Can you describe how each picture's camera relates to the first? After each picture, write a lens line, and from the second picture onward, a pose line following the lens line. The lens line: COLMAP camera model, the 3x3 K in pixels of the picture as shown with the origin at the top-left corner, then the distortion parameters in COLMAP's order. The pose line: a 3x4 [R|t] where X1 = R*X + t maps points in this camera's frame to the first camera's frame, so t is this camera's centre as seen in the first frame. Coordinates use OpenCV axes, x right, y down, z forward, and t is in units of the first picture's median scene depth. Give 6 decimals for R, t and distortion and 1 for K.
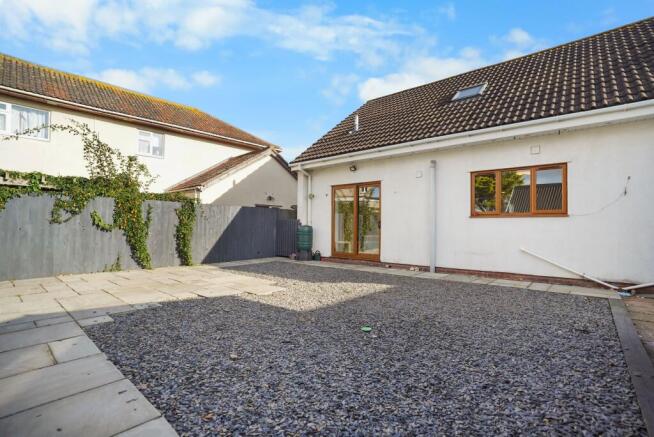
lens RADIAL K [[306.7, 0, 328.0], [0, 306.7, 220.9], [0, 0, 1]] dist [-0.035678, 0.000038]
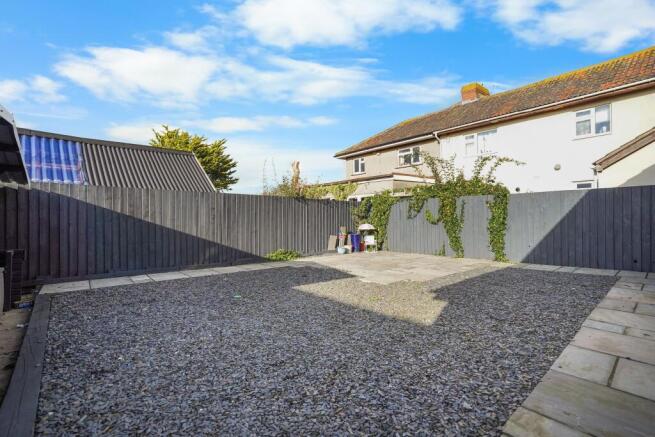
lens RADIAL K [[307.2, 0, 328.5], [0, 307.2, 220.9], [0, 0, 1]] dist [-0.035678, 0.000038]
pose [[-0.129039, -0.005037, -0.991627, 0.575842], [0.027653, 0.999580, -0.008676, 0.016225], [0.991254, -0.028541, -0.128845, 0.627325]]
